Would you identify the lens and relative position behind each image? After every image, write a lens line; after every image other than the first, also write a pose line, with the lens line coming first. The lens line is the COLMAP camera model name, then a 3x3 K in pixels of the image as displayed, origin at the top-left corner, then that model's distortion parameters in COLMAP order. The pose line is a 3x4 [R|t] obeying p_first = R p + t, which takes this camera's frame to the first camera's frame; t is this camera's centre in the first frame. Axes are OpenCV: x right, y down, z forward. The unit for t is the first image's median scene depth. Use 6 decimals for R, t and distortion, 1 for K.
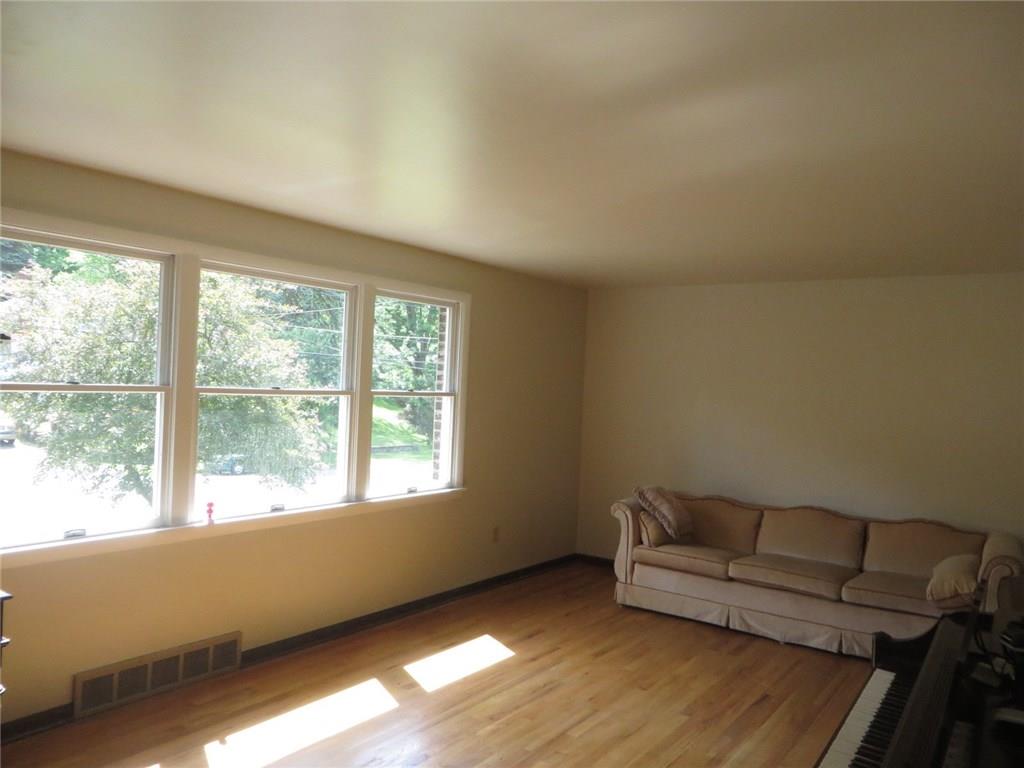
lens RADIAL K [[760.8, 0, 510.7], [0, 760.8, 385.0], [0, 0, 1]] dist [0.002382, 0.014165]
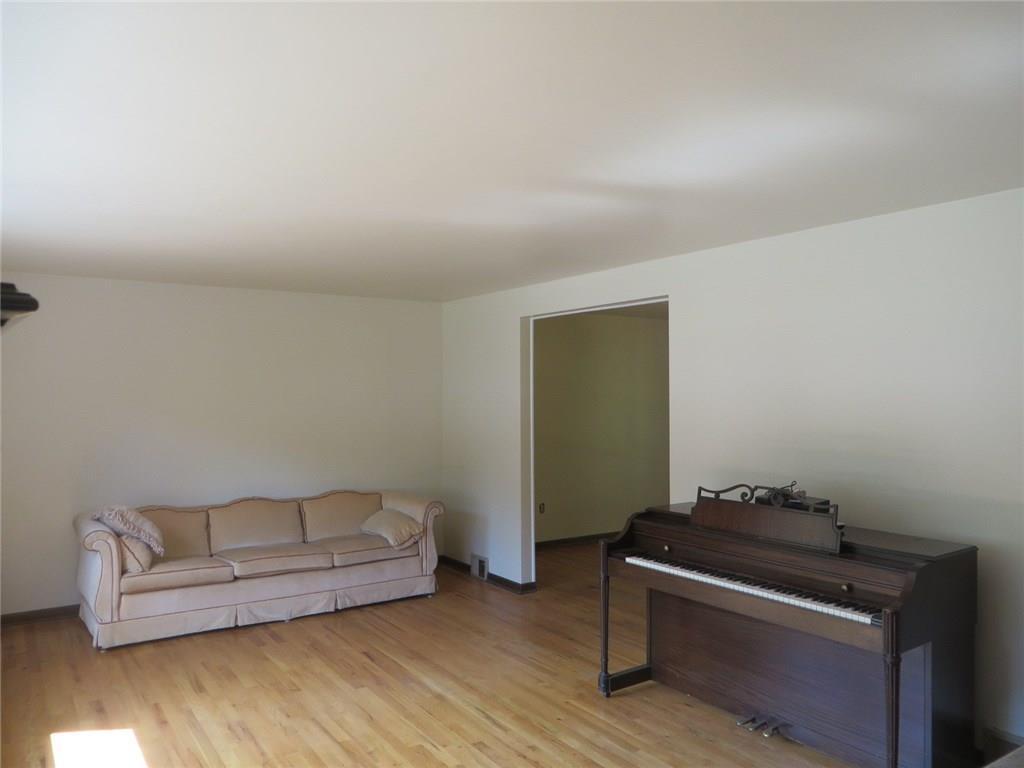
lens RADIAL K [[760.8, 0, 512.0], [0, 760.8, 384.3], [0, 0, 1]] dist [0.002382, 0.014165]
pose [[0.351938, -0.027612, 0.935616, -0.582538], [0.013734, 0.999610, 0.024335, -0.028918], [-0.935922, 0.004285, 0.352180, 0.318015]]
